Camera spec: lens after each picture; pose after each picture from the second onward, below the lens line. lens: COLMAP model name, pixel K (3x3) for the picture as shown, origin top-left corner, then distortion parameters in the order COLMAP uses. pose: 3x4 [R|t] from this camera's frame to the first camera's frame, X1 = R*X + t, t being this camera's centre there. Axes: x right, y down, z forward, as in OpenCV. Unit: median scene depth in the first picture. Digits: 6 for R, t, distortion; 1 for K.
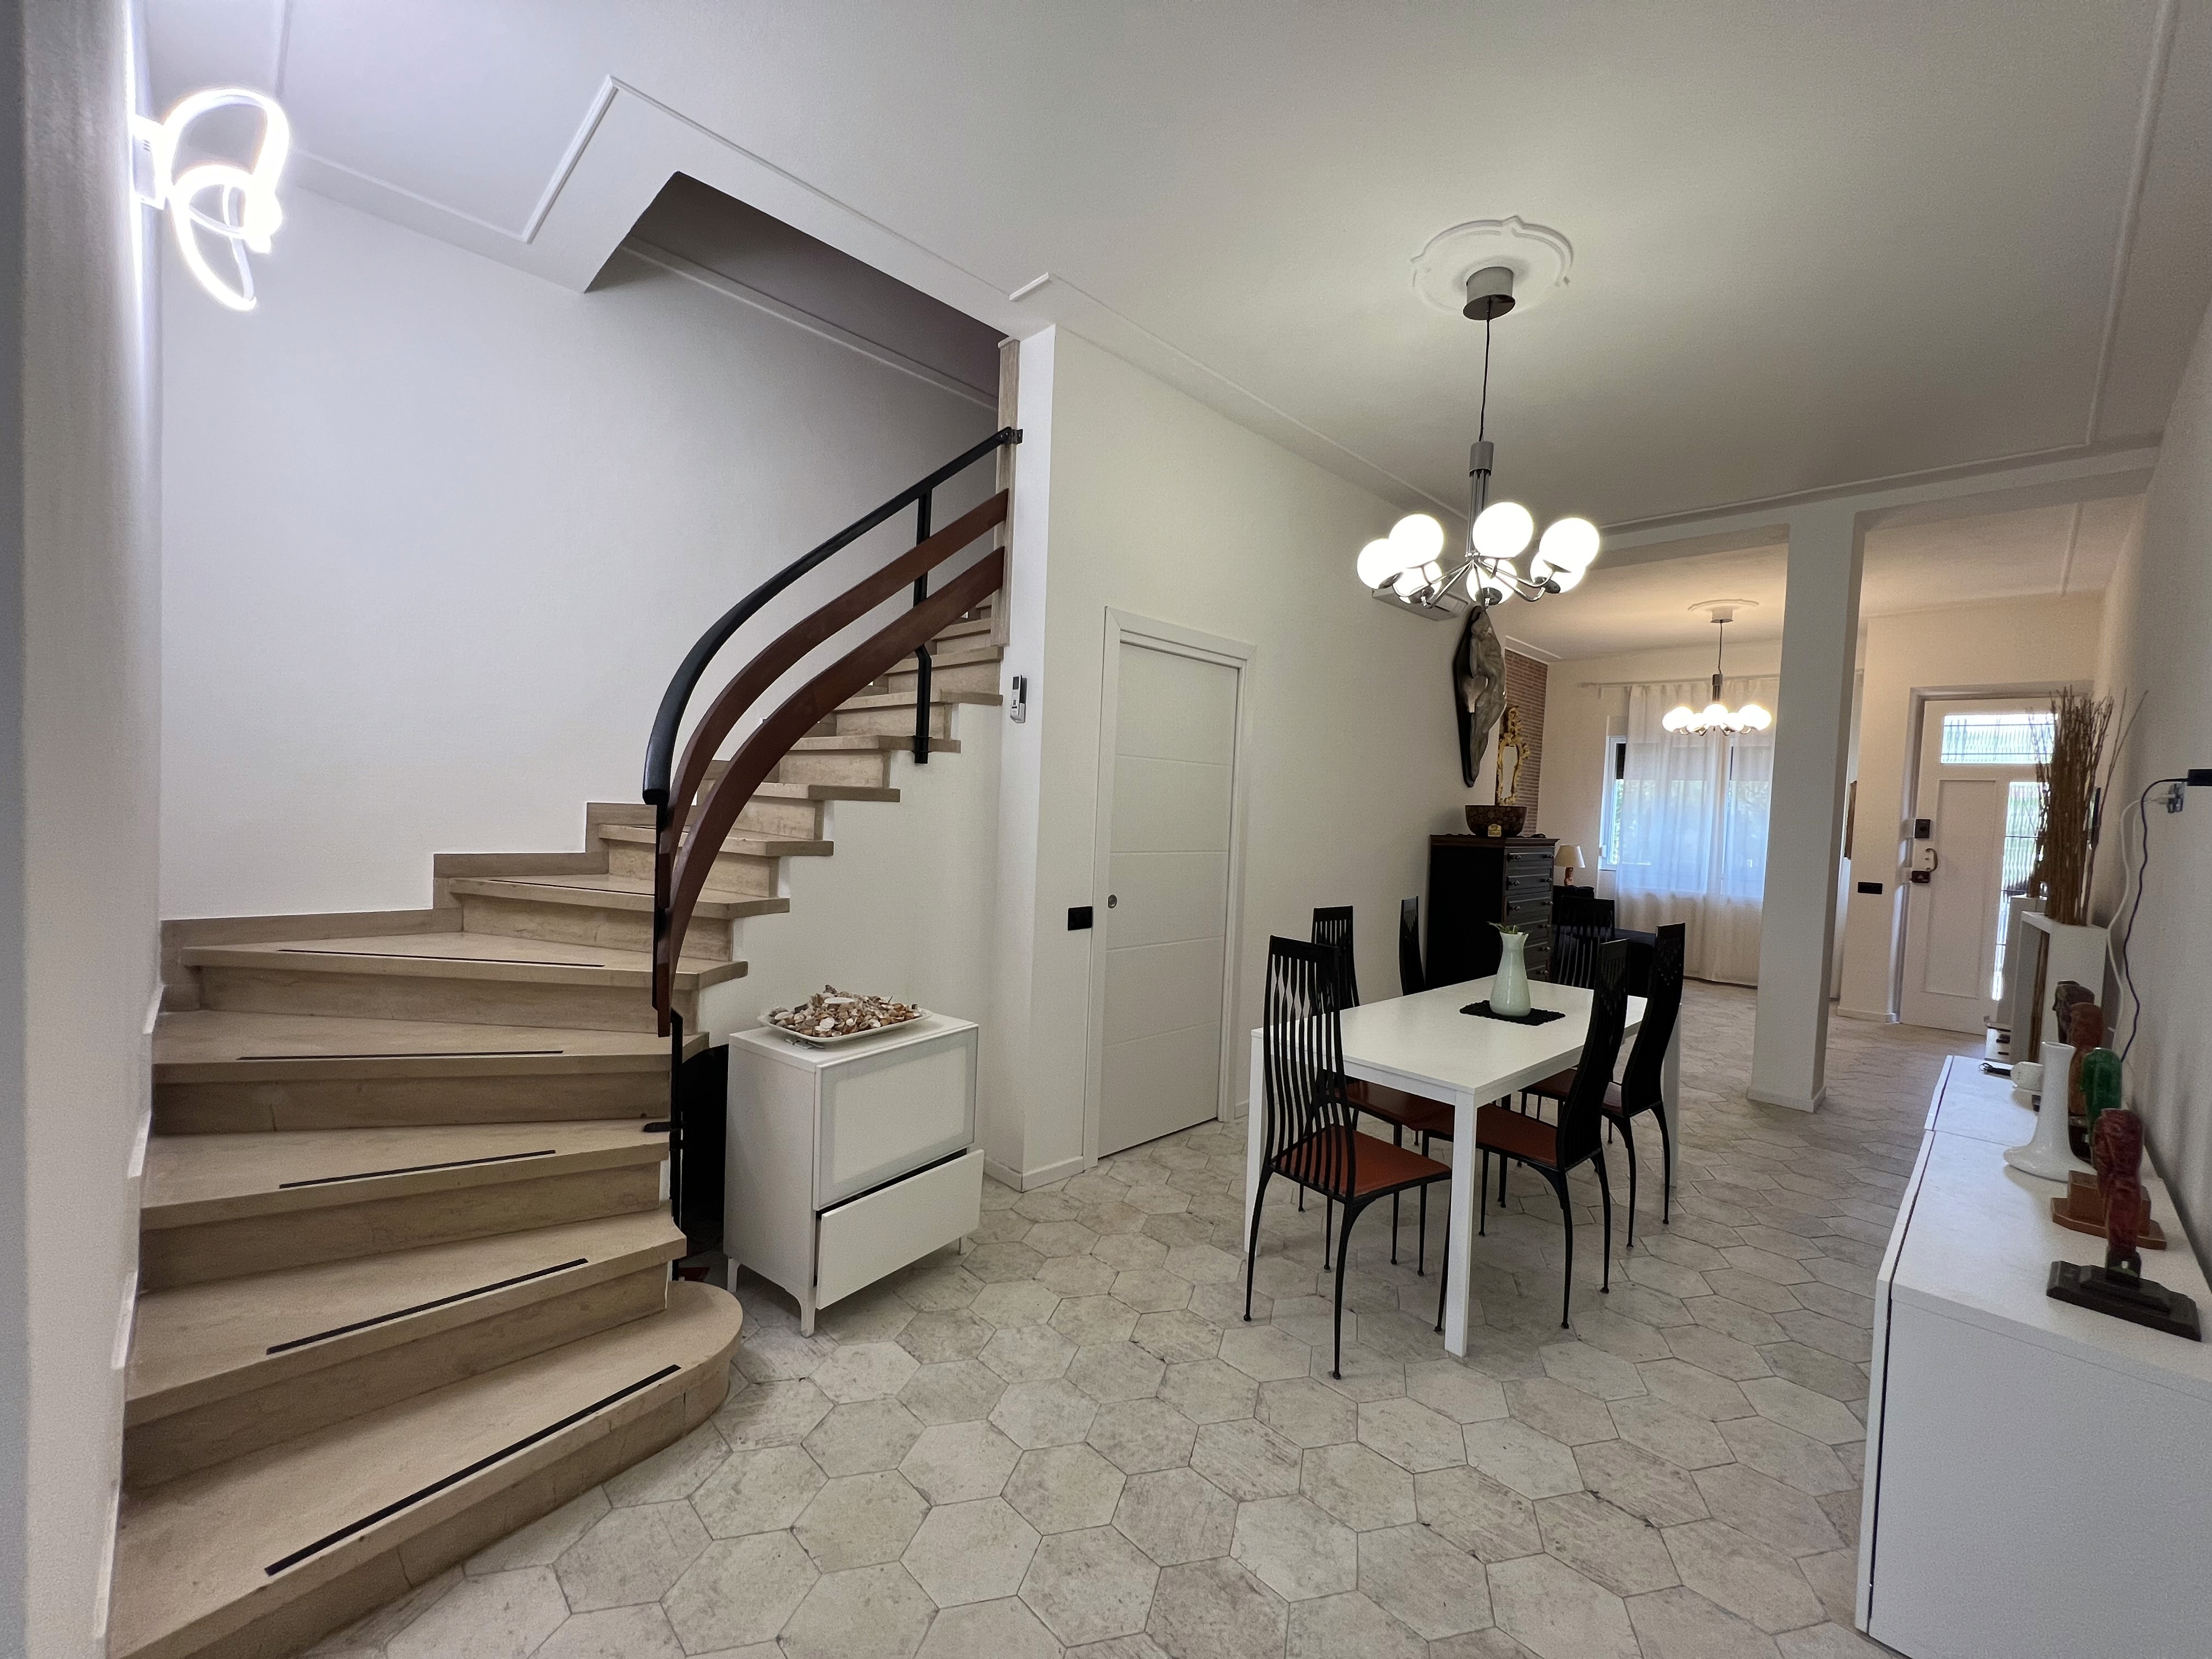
lens RADIAL K [[884.1, 0, 1106.0], [0, 884.1, 829.5], [0, 0, 1]] dist [0.000335, 0.000078]
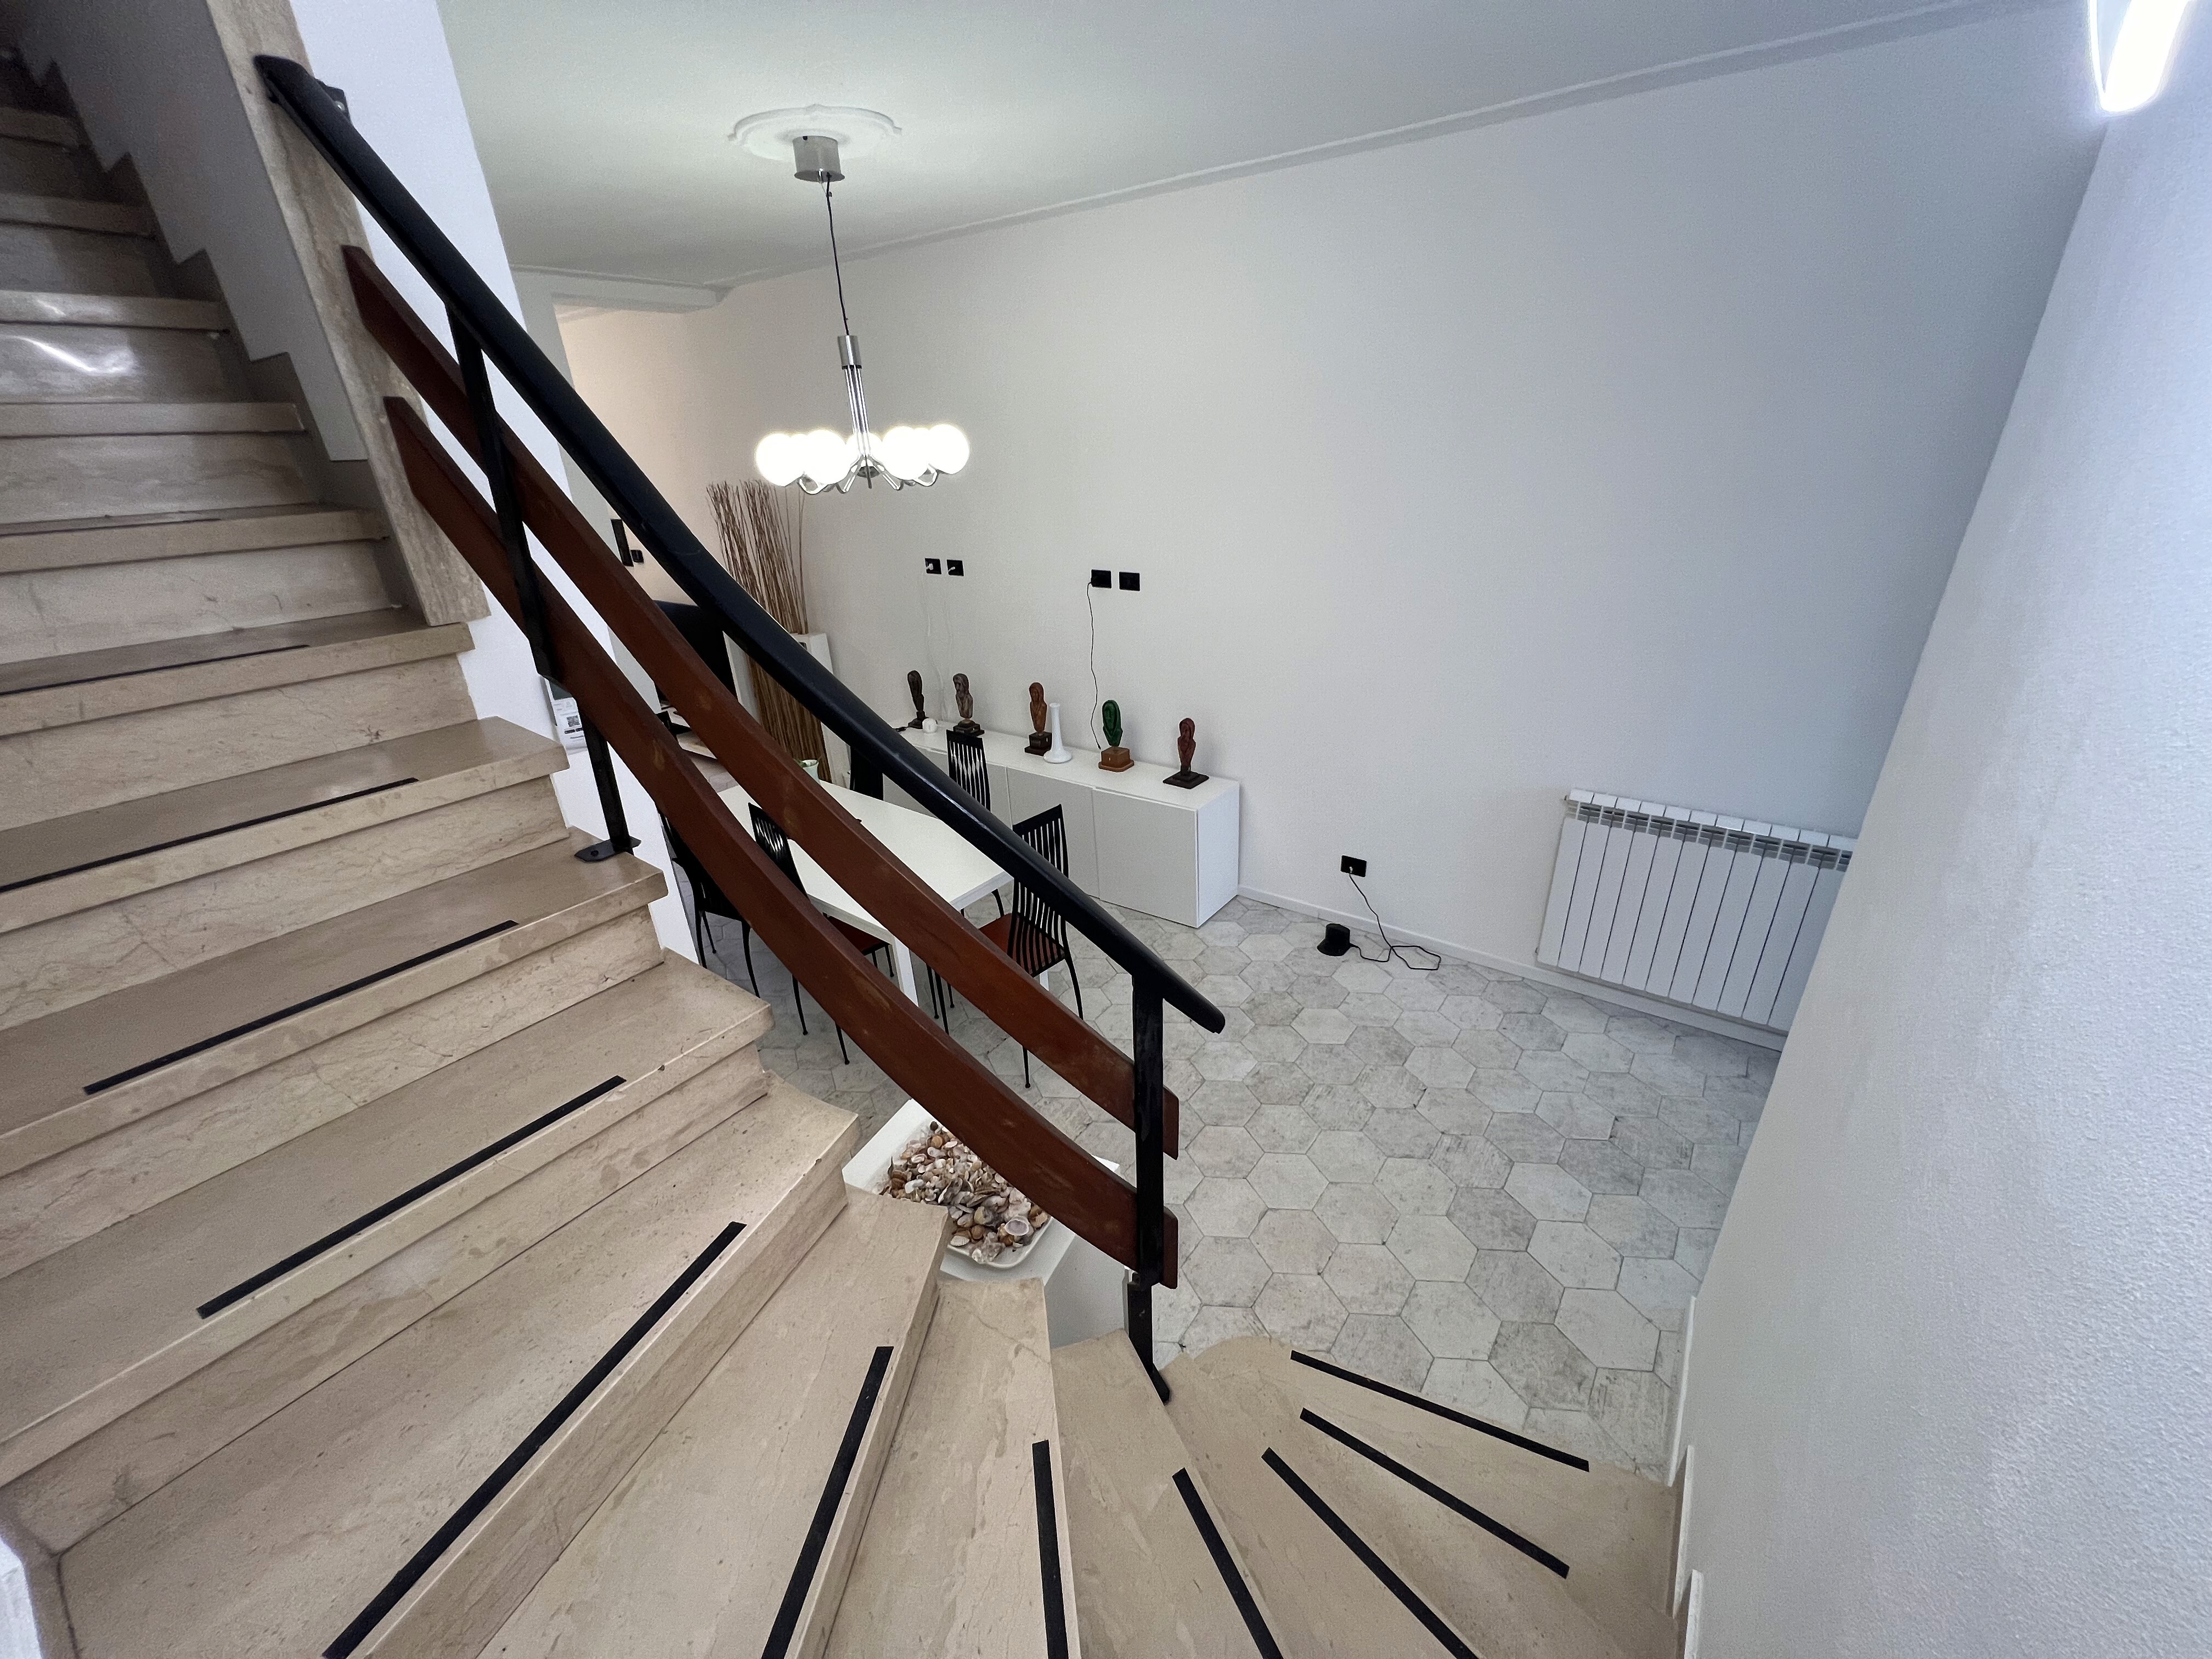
lens RADIAL K [[884.1, 0, 1106.0], [0, 884.1, 829.5], [0, 0, 1]] dist [0.000335, 0.000078]
pose [[-0.164774, -0.445803, 0.879835, -1.305110], [0.065438, 0.885121, 0.460737, -0.621266], [-0.984158, 0.133493, -0.116673, 1.448894]]
